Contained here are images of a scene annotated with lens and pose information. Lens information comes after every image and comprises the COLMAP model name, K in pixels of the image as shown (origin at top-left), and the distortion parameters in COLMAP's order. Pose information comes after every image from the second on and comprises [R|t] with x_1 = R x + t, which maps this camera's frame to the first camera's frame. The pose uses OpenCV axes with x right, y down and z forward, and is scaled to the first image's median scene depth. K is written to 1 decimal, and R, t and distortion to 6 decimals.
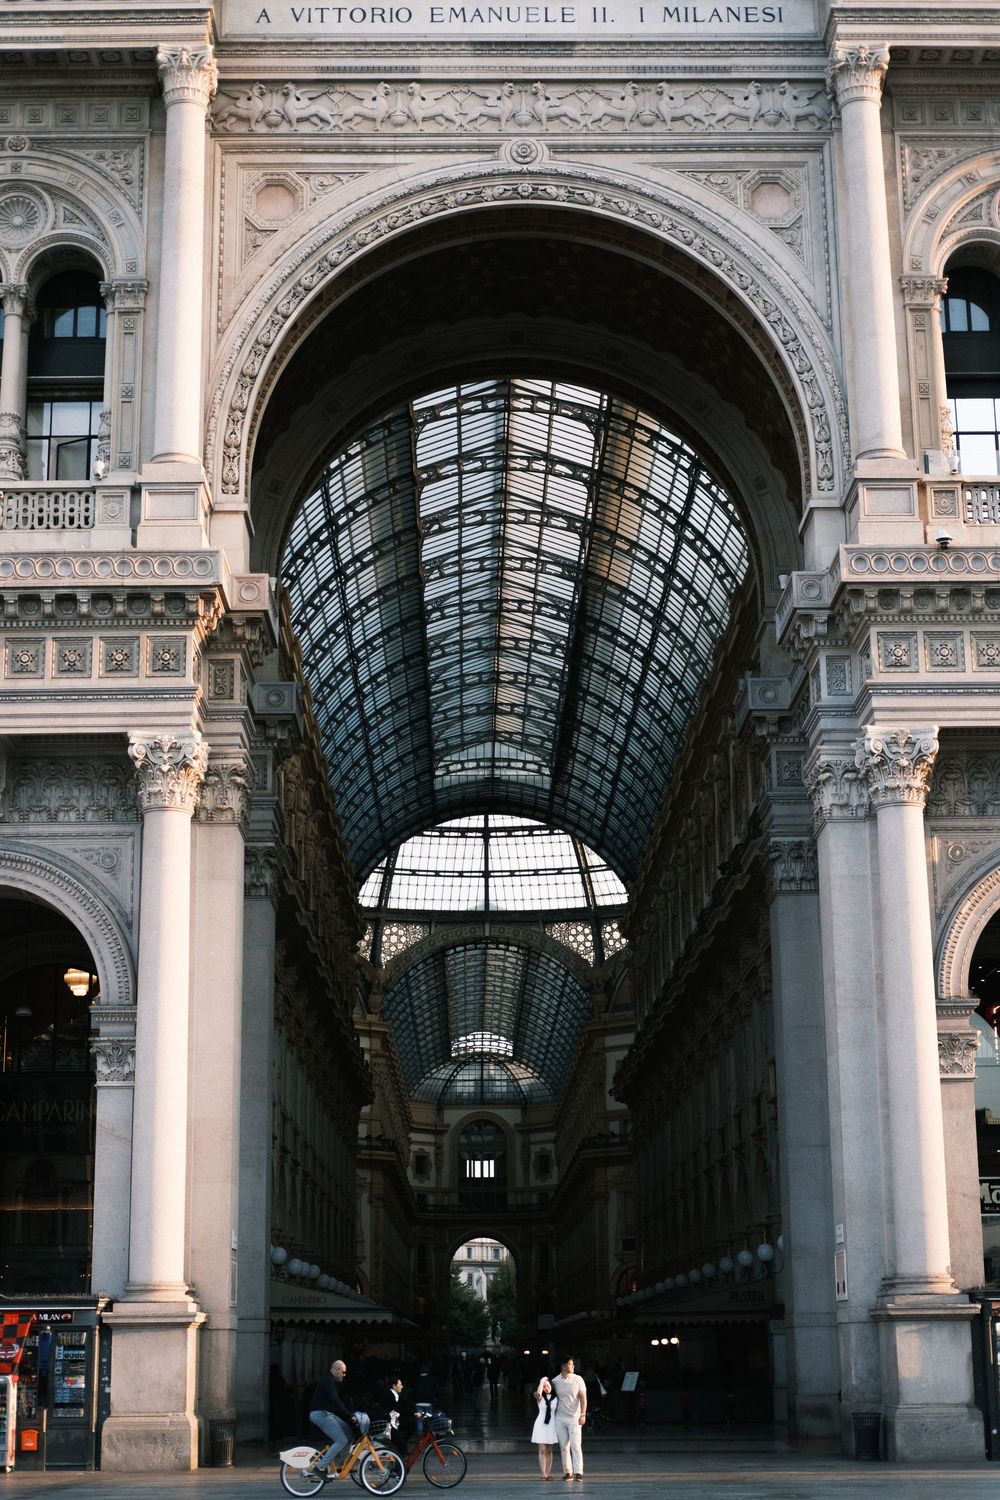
lens RADIAL K [[2246.4, 0, 463.5], [0, 2246.4, 749.8], [0, 0, 1]] dist [-0.020565, -0.012620]
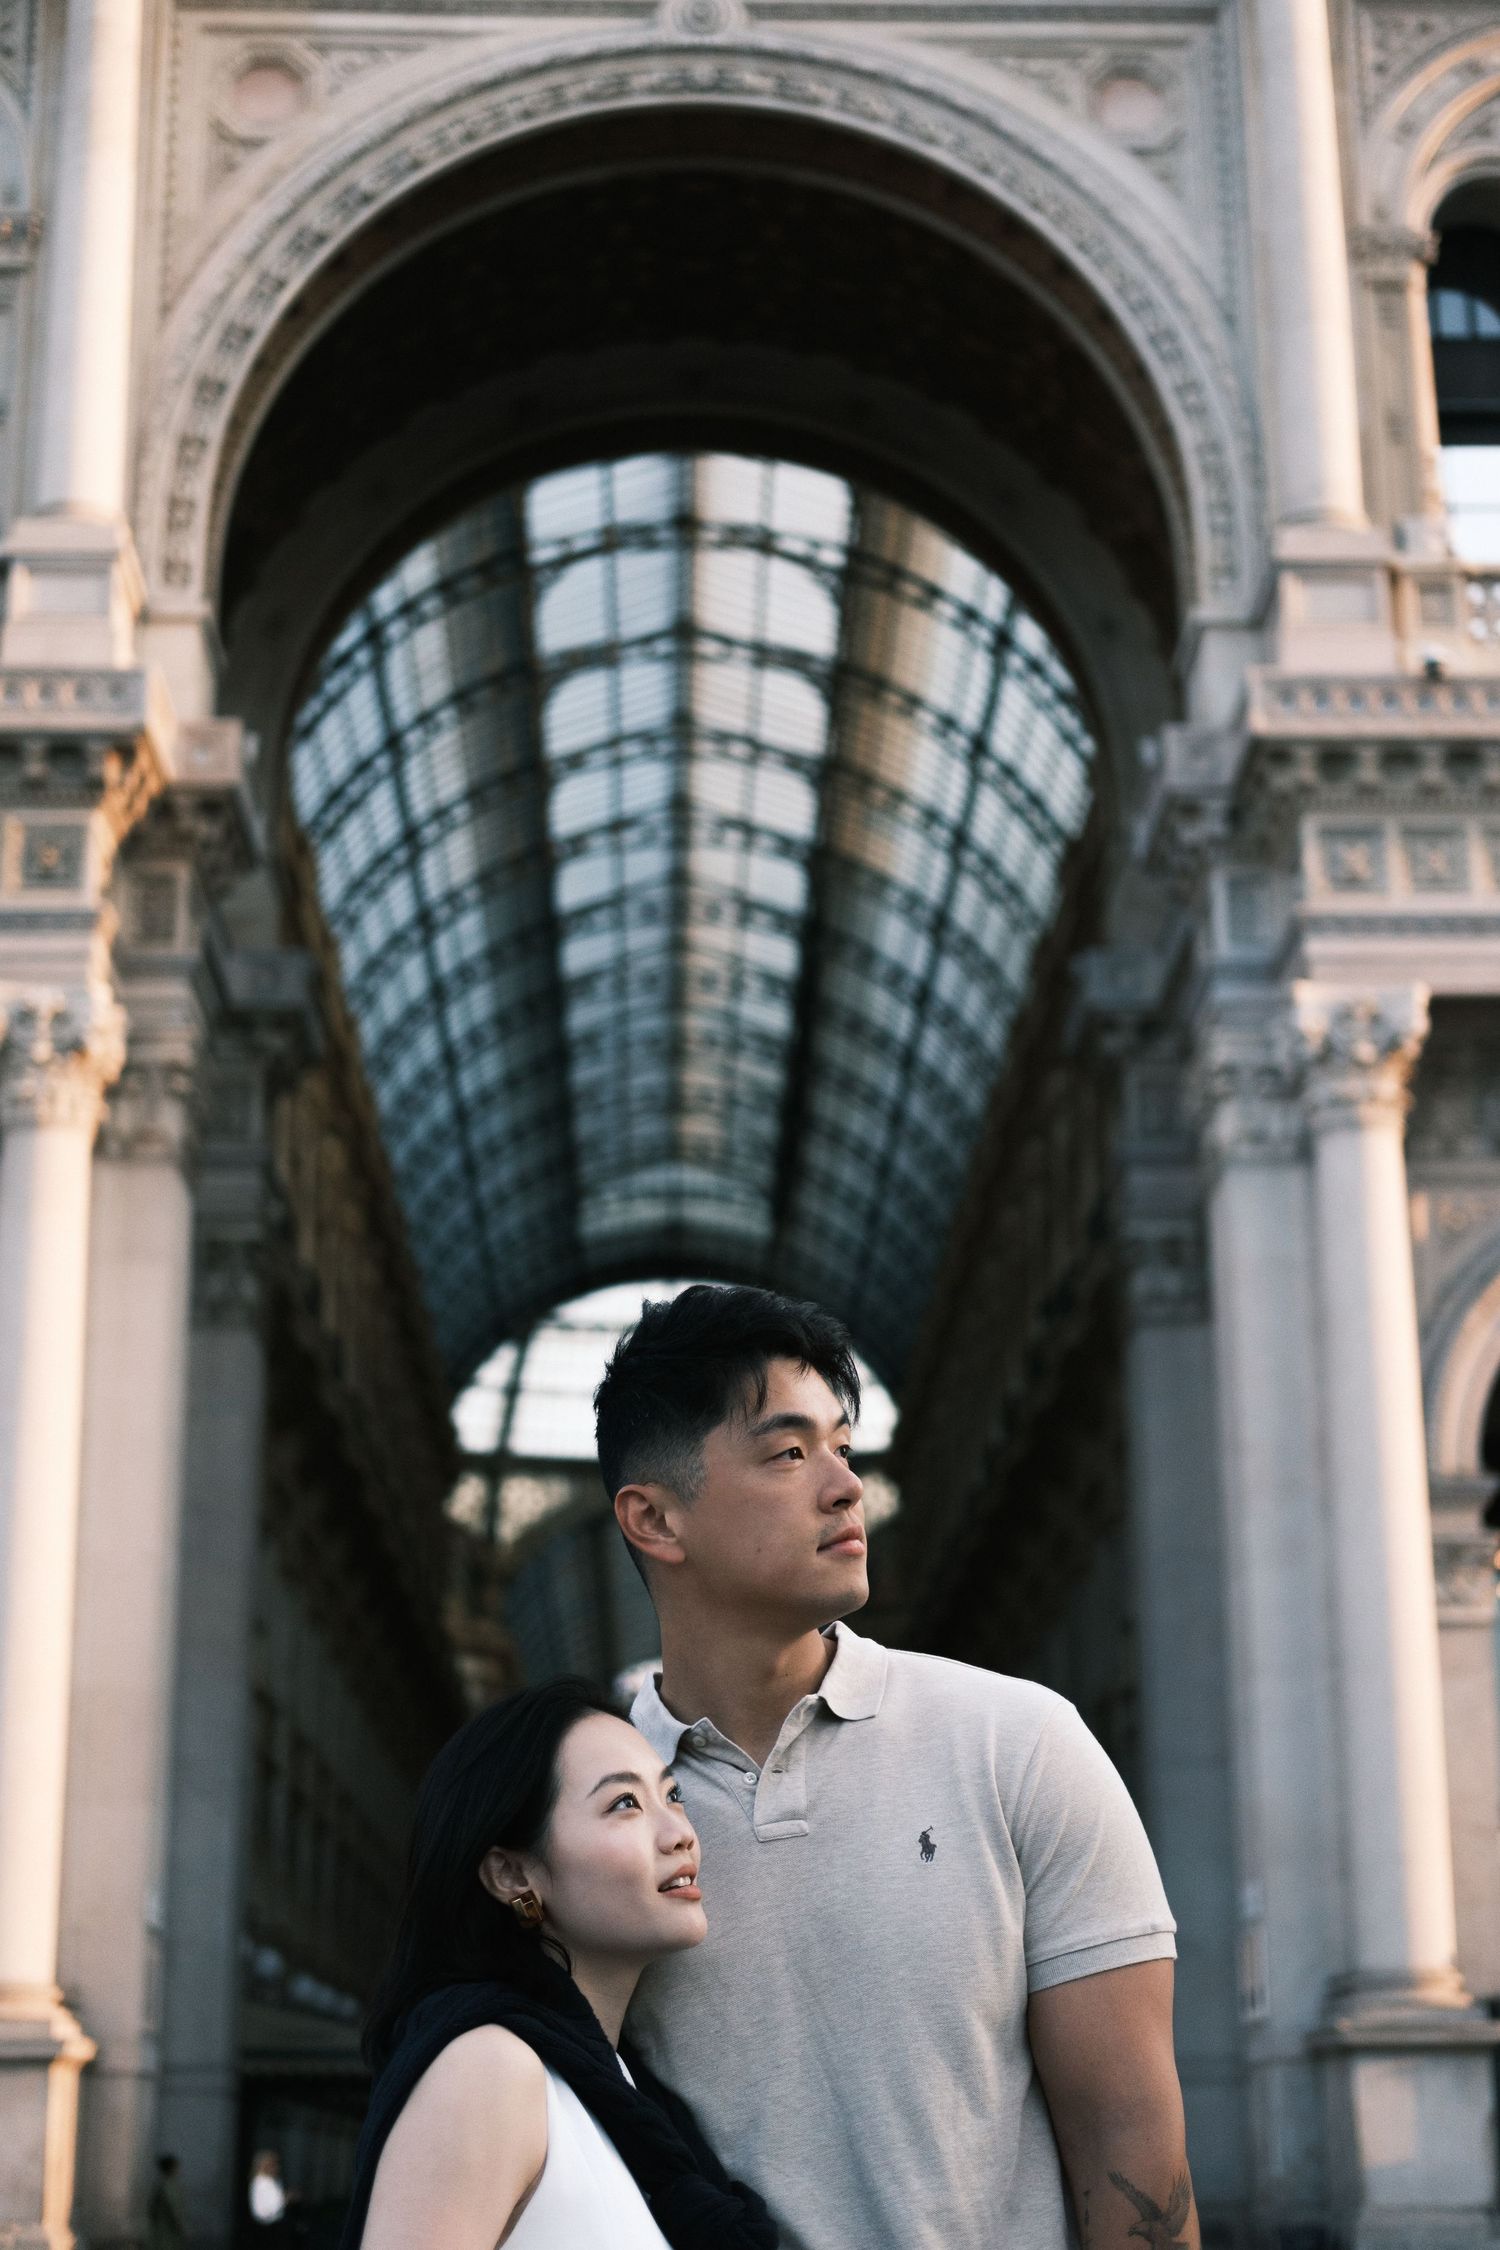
lens RADIAL K [[3411.7, 0, 750.0], [0, 3411.7, 1125.0], [0, 0, 1]] dist [0.011728, 0.003267]
pose [[0.999615, 0.006870, 0.026868, 0.018236], [-0.005762, 0.999138, -0.041103, 0.054974], [-0.027127, 0.040932, 0.998794, 0.140086]]
